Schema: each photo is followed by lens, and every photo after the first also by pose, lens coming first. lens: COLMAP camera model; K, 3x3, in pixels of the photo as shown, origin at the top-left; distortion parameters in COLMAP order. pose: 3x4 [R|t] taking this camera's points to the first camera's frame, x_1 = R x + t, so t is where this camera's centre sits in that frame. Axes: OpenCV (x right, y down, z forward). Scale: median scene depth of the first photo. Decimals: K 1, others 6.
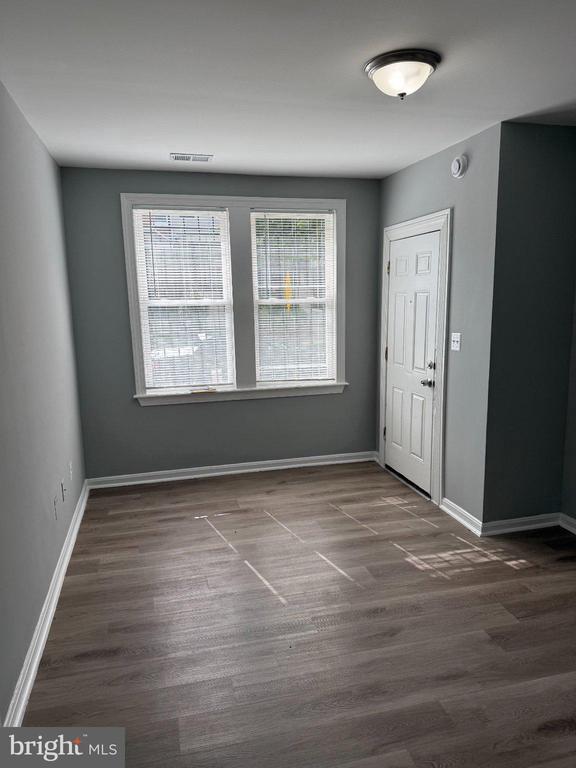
lens RADIAL K [[536.7, 0, 291.4], [0, 536.7, 383.4], [0, 0, 1]] dist [0.088401, -0.117554]
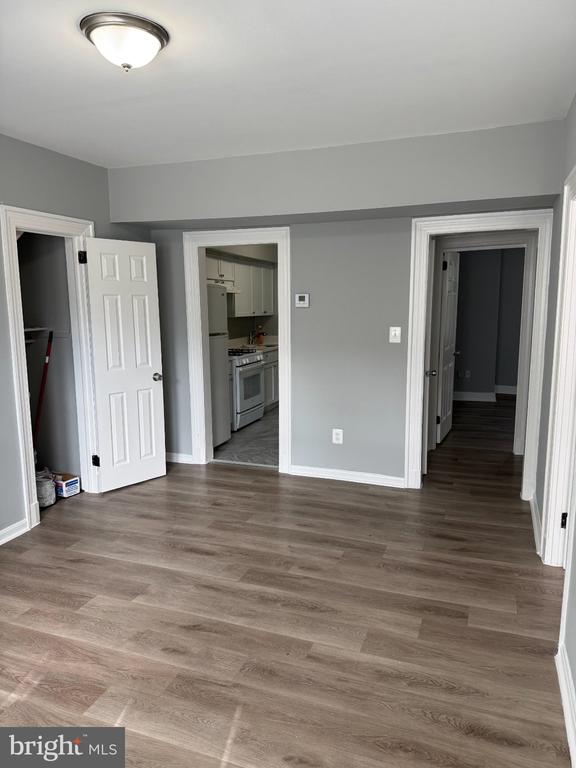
lens RADIAL K [[536.7, 0, 291.4], [0, 536.7, 383.4], [0, 0, 1]] dist [0.088401, -0.117554]
pose [[-0.813014, -0.067284, 0.578343, -0.515019], [0.121147, 0.952013, 0.281060, -0.232843], [-0.569501, 0.298570, -0.765849, 1.539113]]
